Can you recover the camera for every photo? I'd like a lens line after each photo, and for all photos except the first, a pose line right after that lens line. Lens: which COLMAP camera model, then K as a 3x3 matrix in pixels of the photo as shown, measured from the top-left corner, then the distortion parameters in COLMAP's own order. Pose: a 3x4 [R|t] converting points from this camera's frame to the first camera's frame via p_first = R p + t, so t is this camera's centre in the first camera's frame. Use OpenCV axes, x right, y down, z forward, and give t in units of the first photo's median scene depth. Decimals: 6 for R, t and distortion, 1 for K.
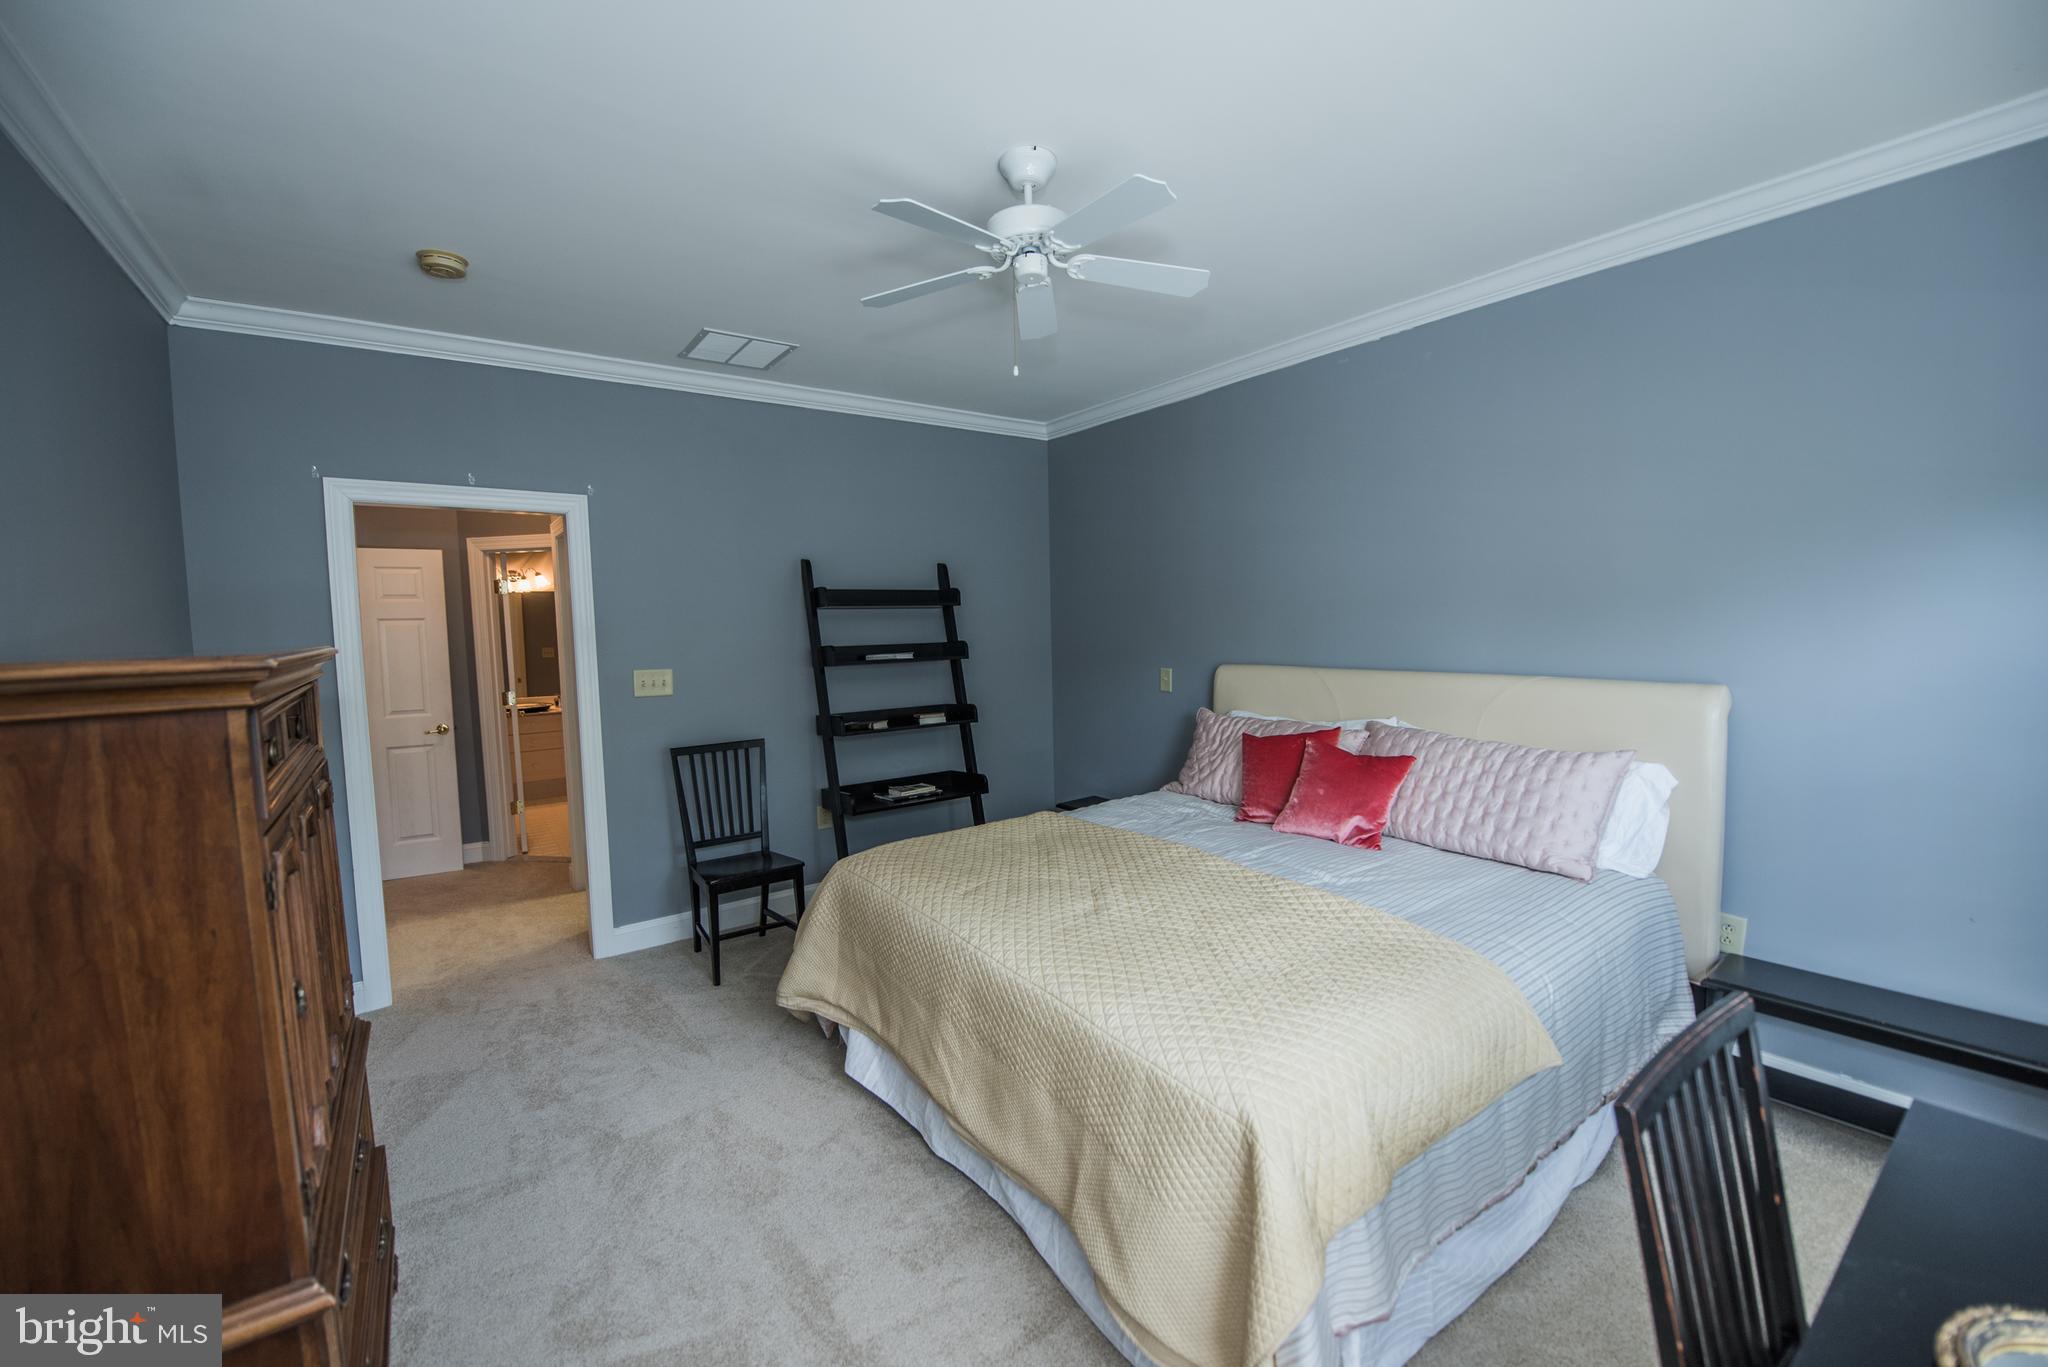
lens RADIAL K [[812.7, 0, 1015.1], [0, 812.7, 685.0], [0, 0, 1]] dist [-0.017768, -0.001469]
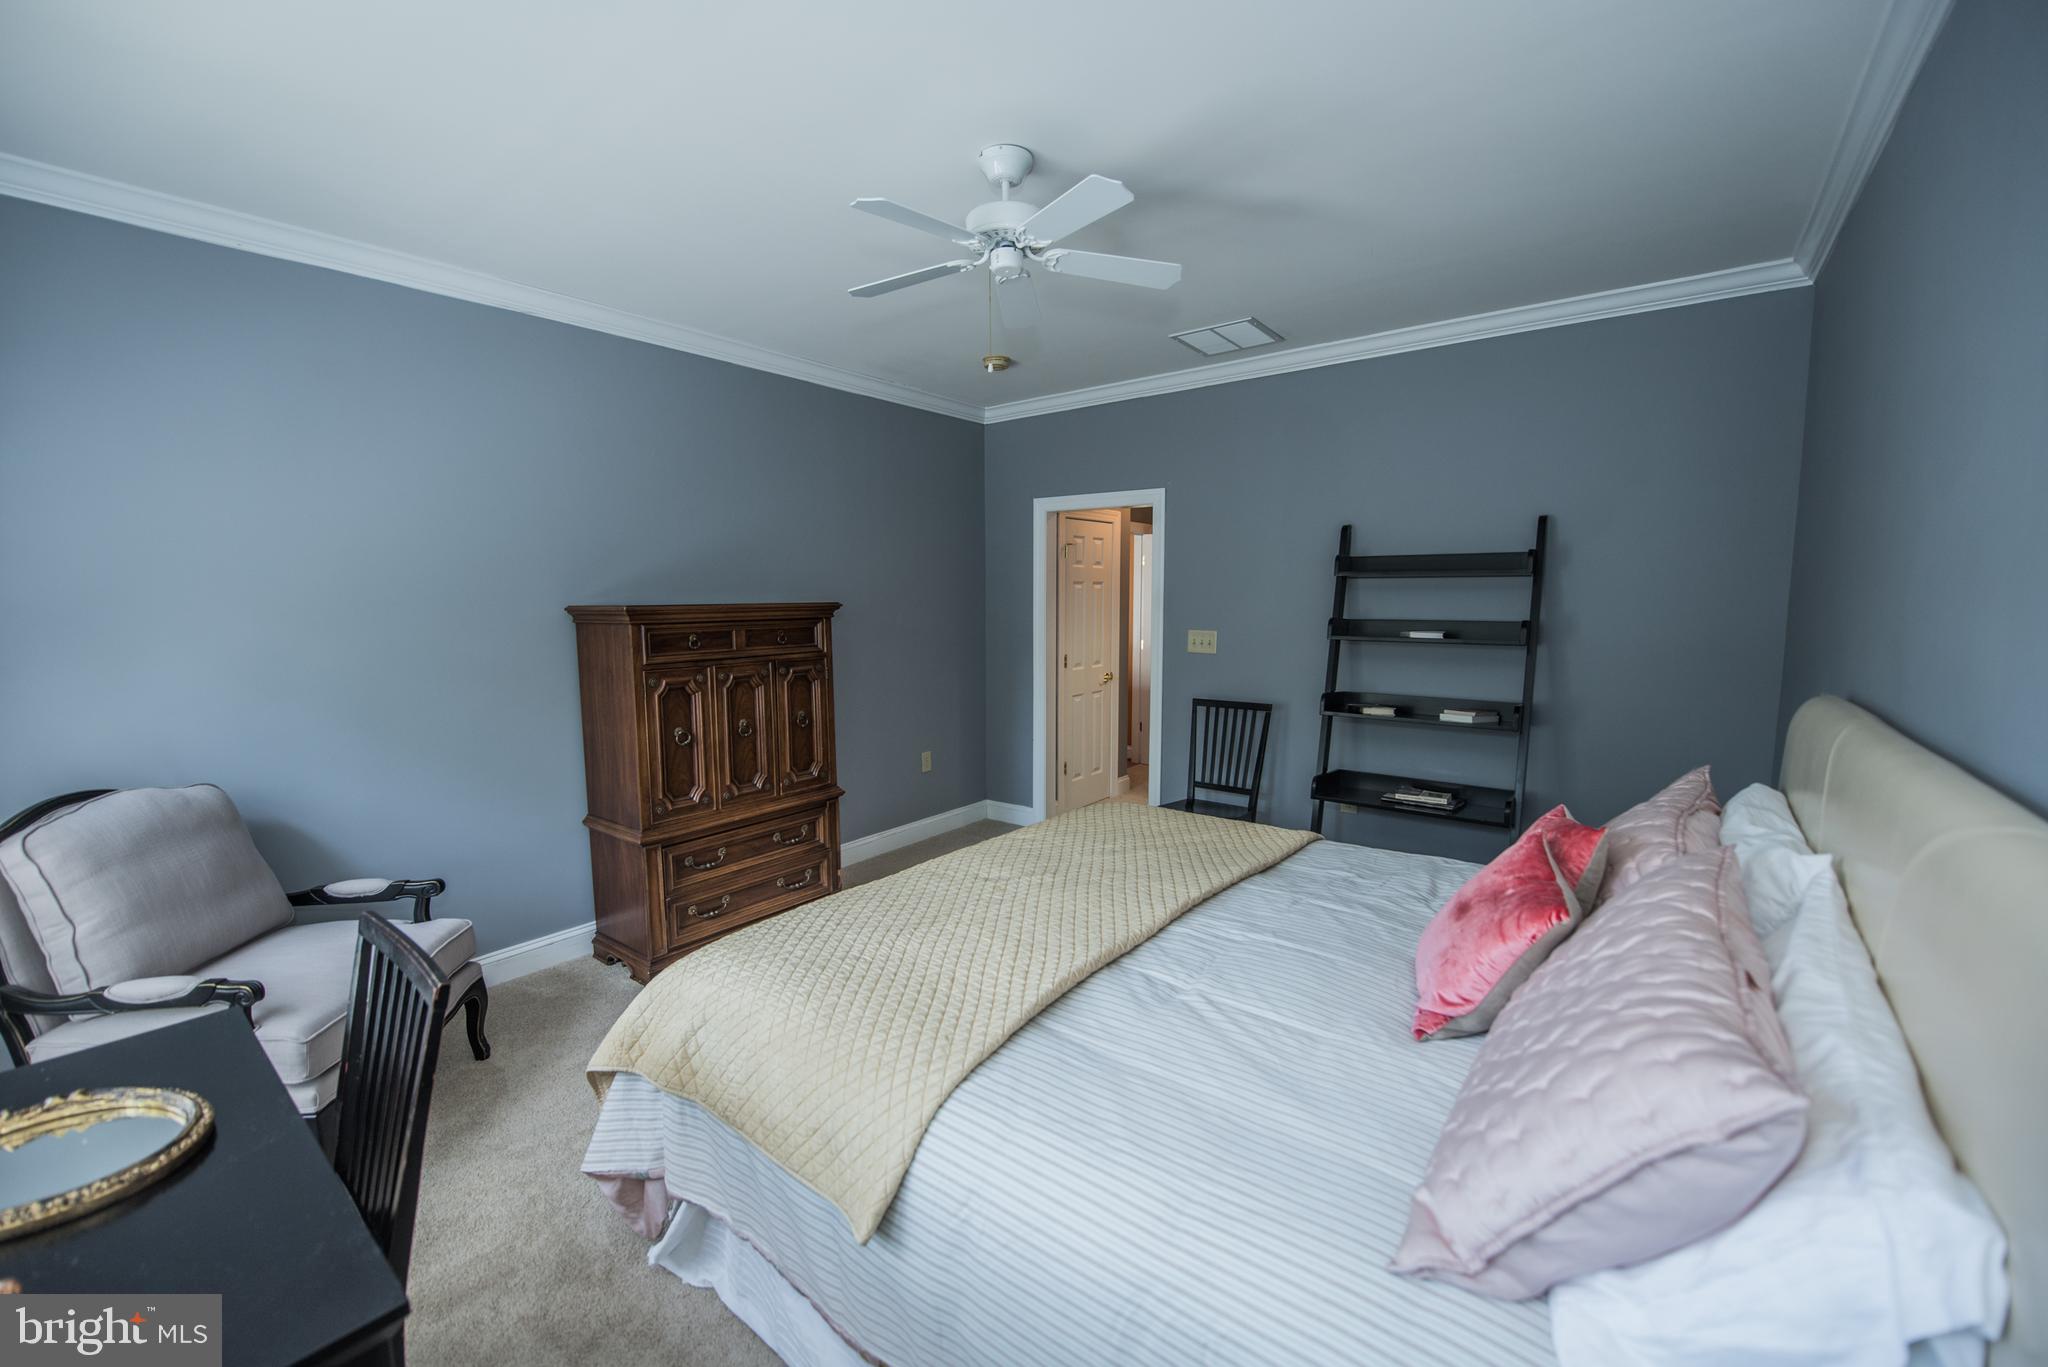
lens RADIAL K [[812.7, 0, 1015.7], [0, 812.7, 683.2], [0, 0, 1]] dist [-0.017768, -0.001469]
pose [[0.265330, 0.125191, -0.955995, 0.589805], [-0.081320, 0.990907, 0.107193, -0.045079], [0.960722, 0.049300, 0.273098, 0.404551]]
